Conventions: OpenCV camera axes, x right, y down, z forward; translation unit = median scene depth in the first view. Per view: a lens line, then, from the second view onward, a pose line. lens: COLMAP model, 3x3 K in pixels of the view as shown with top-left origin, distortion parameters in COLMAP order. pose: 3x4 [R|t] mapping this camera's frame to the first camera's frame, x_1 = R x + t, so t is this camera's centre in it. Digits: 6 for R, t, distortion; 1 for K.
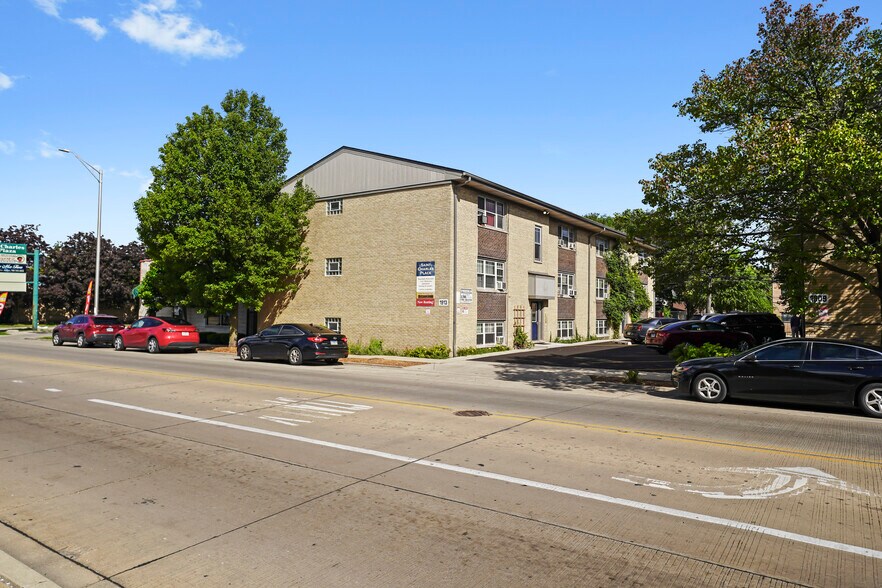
lens RADIAL K [[580.7, 0, 455.7], [0, 580.7, 283.0], [0, 0, 1]] dist [0.001260, 0.000165]
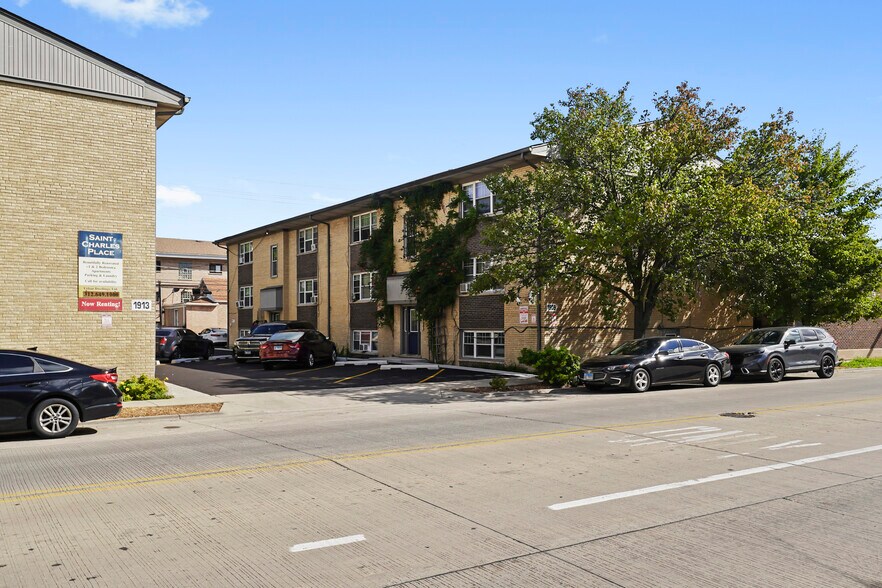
lens RADIAL K [[717.0, 0, 445.0], [0, 717.0, 321.8], [0, 0, 1]] dist [0.023233, -0.002517]
pose [[0.376180, -0.007994, 0.926512, -0.563852], [-0.041543, 0.998812, 0.025485, 0.017772], [-0.925615, -0.048077, 0.375401, 0.413305]]
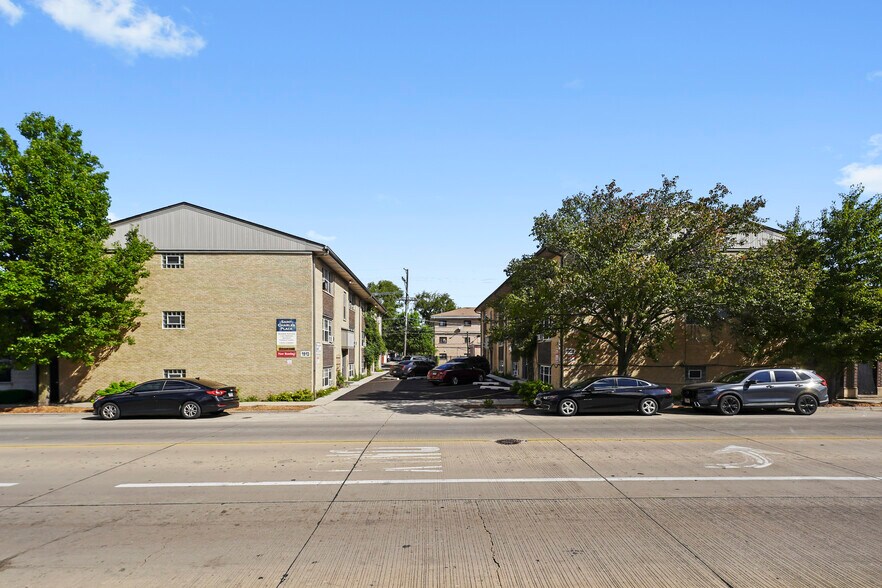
lens RADIAL K [[431.9, 0, 440.2], [0, 431.9, 354.3], [0, 0, 1]] dist [-0.002302, -0.001524]
pose [[0.810993, -0.015464, 0.584851, -0.300979], [-0.016748, 0.998627, 0.049629, -0.014118], [-0.584816, -0.050044, 0.809621, 0.116333]]
